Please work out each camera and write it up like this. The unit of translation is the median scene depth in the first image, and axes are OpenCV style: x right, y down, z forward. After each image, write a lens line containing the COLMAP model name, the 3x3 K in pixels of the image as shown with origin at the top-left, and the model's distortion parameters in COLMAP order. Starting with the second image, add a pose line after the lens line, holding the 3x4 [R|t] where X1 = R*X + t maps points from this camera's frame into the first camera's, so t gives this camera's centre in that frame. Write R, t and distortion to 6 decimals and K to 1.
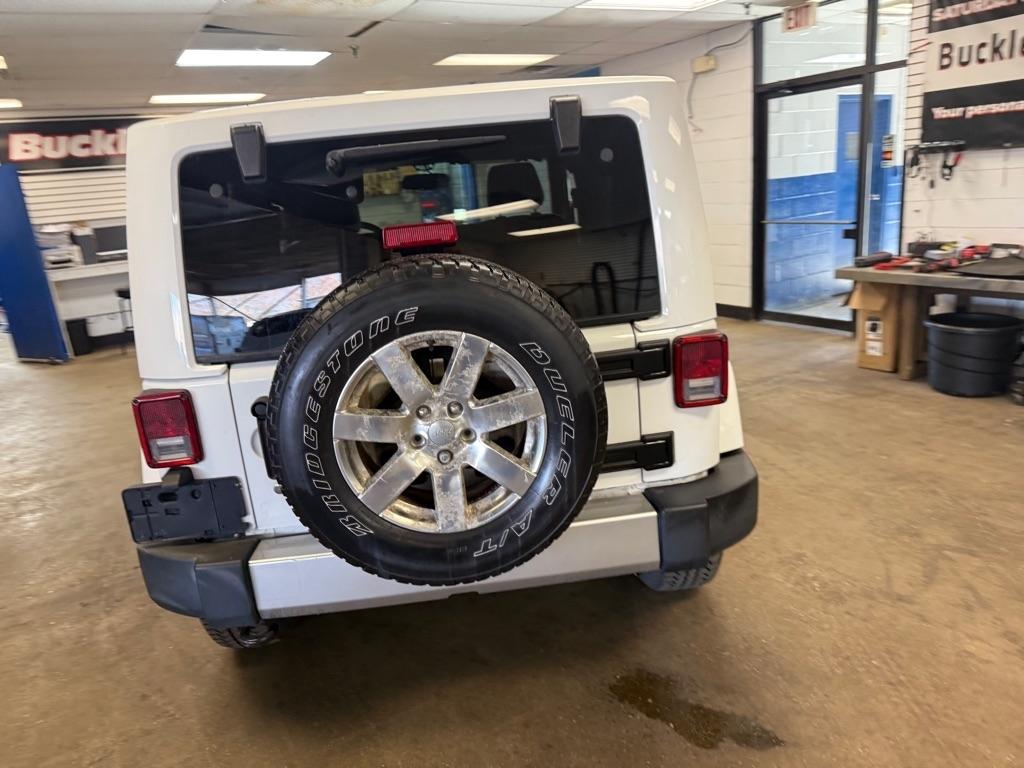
lens RADIAL K [[722.4, 0, 496.0], [0, 722.4, 386.6], [0, 0, 1]] dist [0.028632, -0.031954]
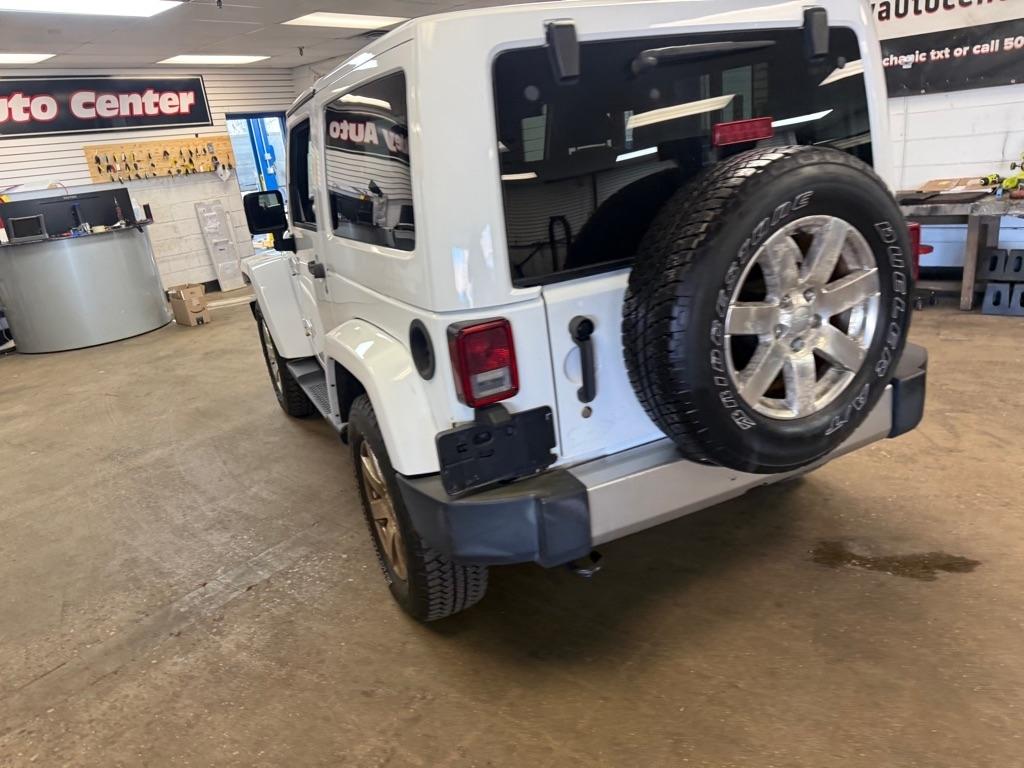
lens RADIAL K [[722.4, 0, 508.0], [0, 722.4, 388.4], [0, 0, 1]] dist [0.028632, -0.031954]
pose [[0.930703, -0.134116, 0.340301, -0.706348], [0.128004, 0.990948, 0.040459, 0.055582], [-0.342646, 0.005904, 0.939446, 0.132874]]
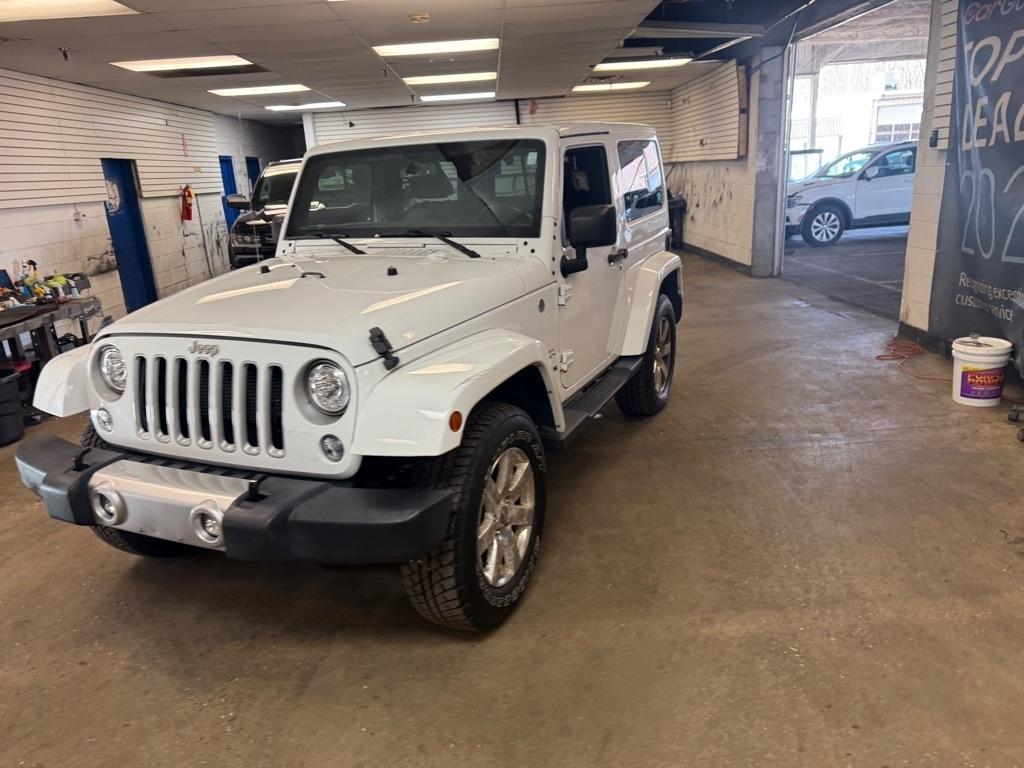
lens RADIAL K [[722.4, 0, 507.0], [0, 722.4, 387.7], [0, 0, 1]] dist [0.028632, -0.031954]
pose [[-0.865077, -0.003557, 0.501627, -1.252195], [0.263636, 0.847519, 0.460661, -0.837397], [-0.426776, 0.530754, -0.732231, 3.346139]]
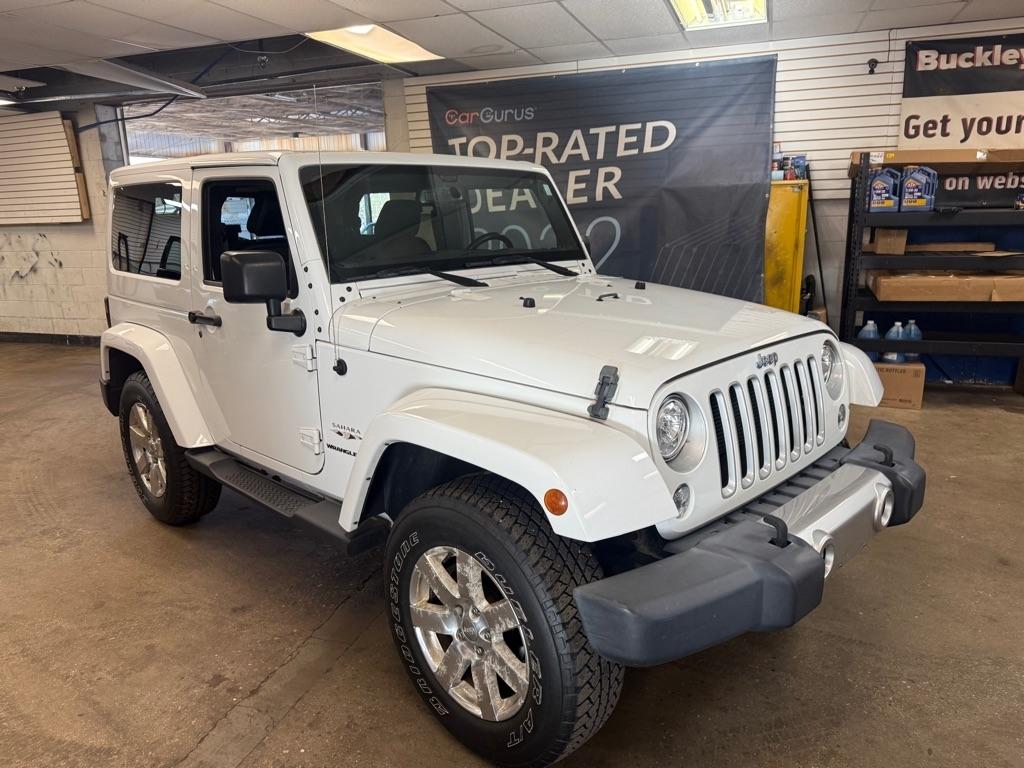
lens RADIAL K [[722.4, 0, 504.5], [0, 722.4, 386.3], [0, 0, 1]] dist [0.028632, -0.031954]
pose [[-0.755307, 0.261532, -0.600926, 0.754086], [-0.082994, 0.871373, 0.483551, -0.932597], [0.650095, 0.415102, -0.636449, 3.101191]]
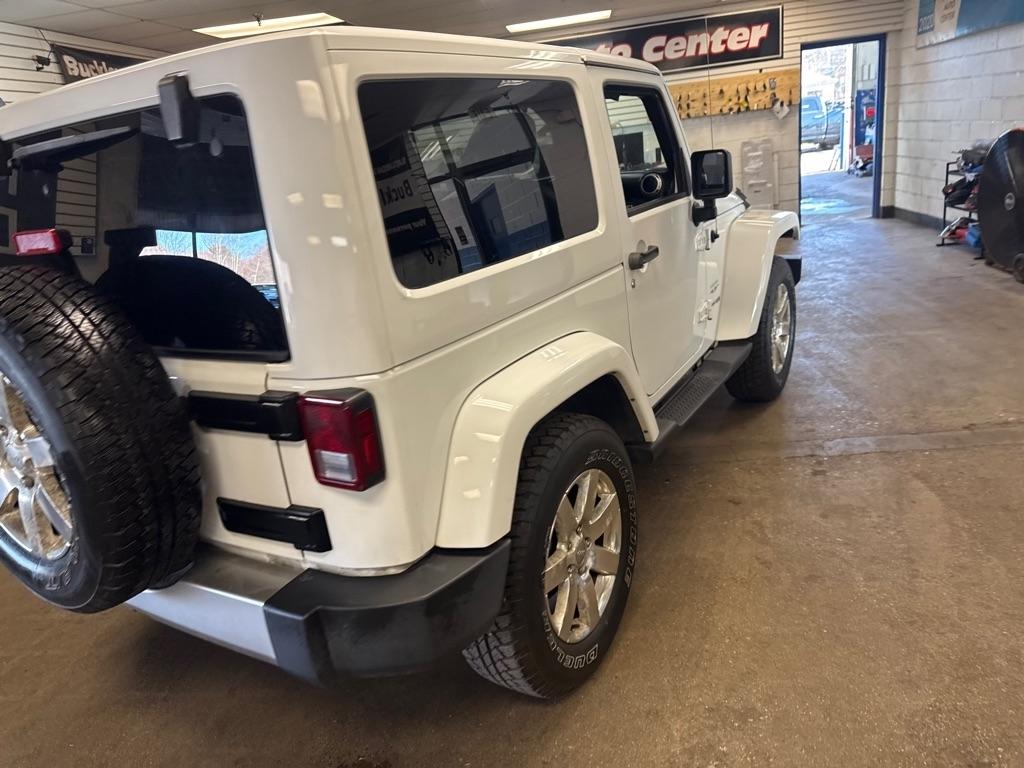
lens RADIAL K [[722.4, 0, 510.1], [0, 722.4, 385.8], [0, 0, 1]] dist [0.028632, -0.031954]
pose [[0.809725, 0.178453, -0.559017, 0.821798], [-0.111700, 0.982093, 0.151714, -0.208047], [0.576081, -0.060404, 0.815158, 0.500740]]
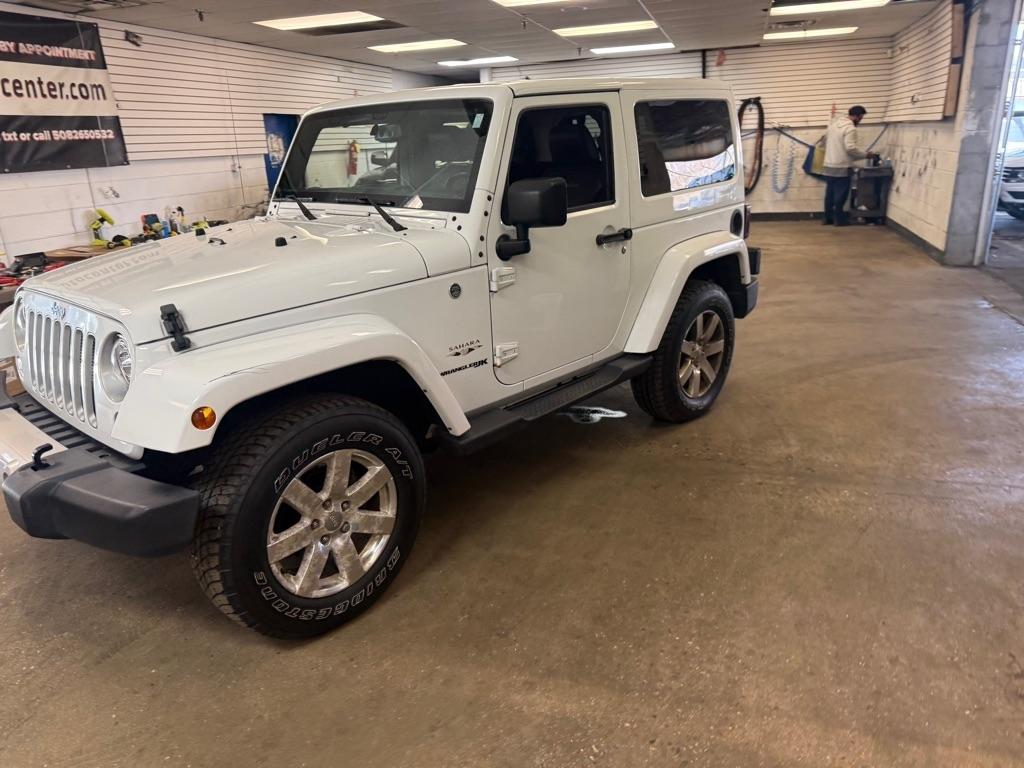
lens RADIAL K [[722.4, 0, 502.5], [0, 722.4, 386.8], [0, 0, 1]] dist [0.028632, -0.031954]
pose [[-0.670419, -0.124114, 0.731529, -1.621393], [0.300645, 0.855911, 0.420747, -0.650366], [-0.678344, 0.502008, -0.536505, 2.859327]]
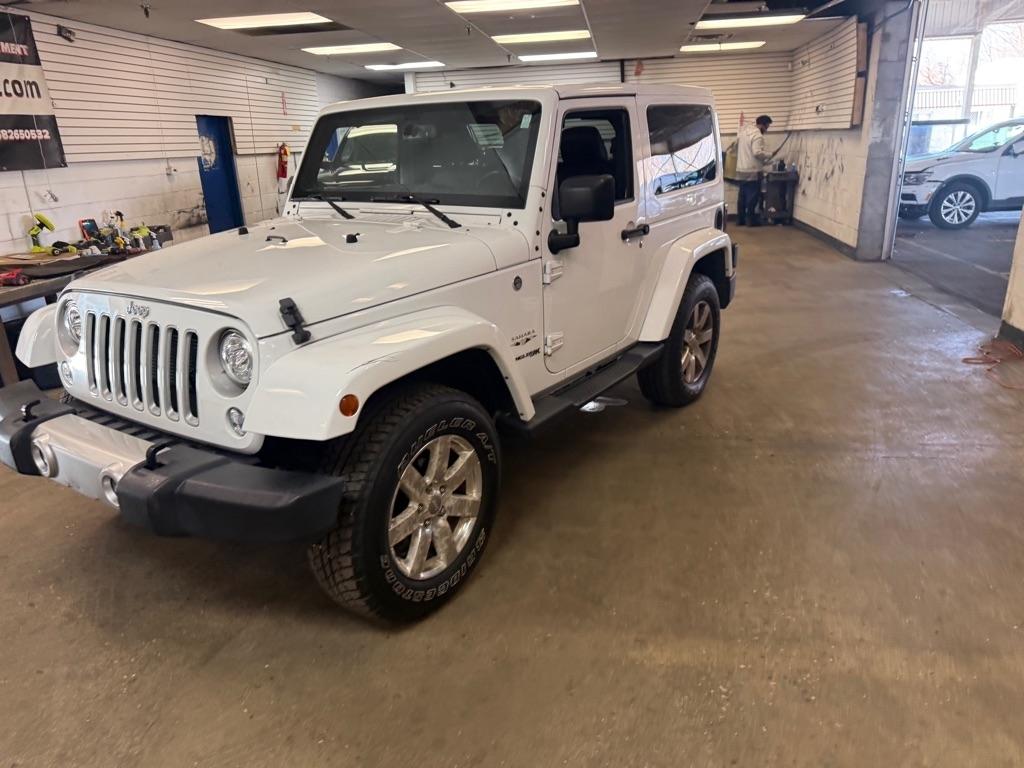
lens RADIAL K [[722.4, 0, 508.6], [0, 722.4, 389.4], [0, 0, 1]] dist [0.028632, -0.031954]
pose [[-0.773271, -0.090365, 0.627603, -1.445209], [0.273275, 0.845654, 0.458464, -0.740583], [-0.572164, 0.526025, -0.629226, 3.116636]]
